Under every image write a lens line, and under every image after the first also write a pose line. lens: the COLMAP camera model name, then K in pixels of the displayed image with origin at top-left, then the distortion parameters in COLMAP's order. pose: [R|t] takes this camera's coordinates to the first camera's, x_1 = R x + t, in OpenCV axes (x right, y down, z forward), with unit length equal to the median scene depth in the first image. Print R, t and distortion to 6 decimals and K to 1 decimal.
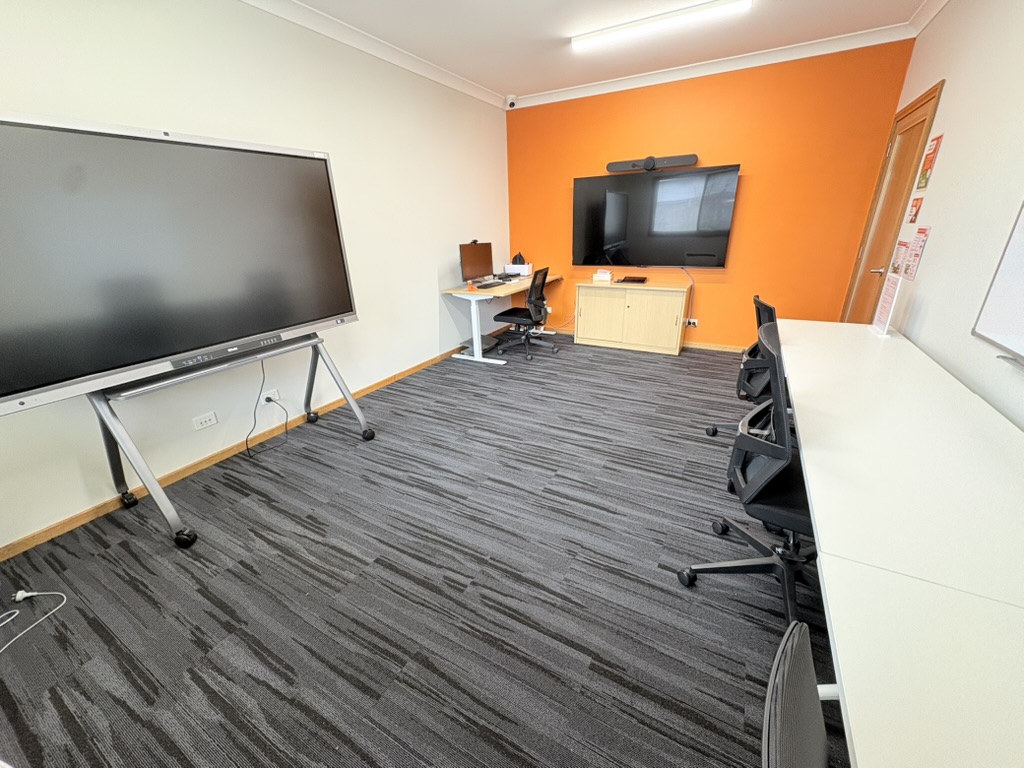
lens RADIAL K [[415.5, 0, 510.6], [0, 415.5, 382.1], [0, 0, 1]] dist [-0.002810, -0.000065]
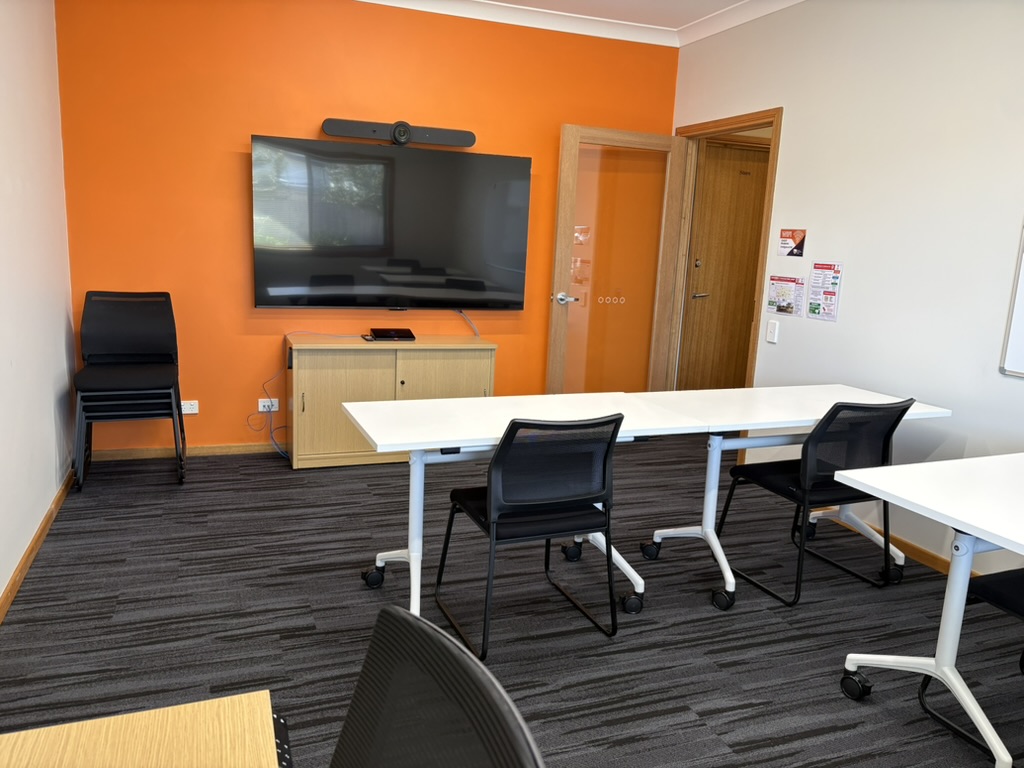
lens RADIAL K [[777.3, 0, 512.5], [0, 777.3, 387.7], [0, 0, 1]] dist [0.027898, -0.002977]
pose [[0.635428, -0.091605, 0.766708, -0.505990], [0.216891, 0.974137, -0.063365, -0.105606], [-0.741074, 0.206556, 0.638862, 0.336041]]
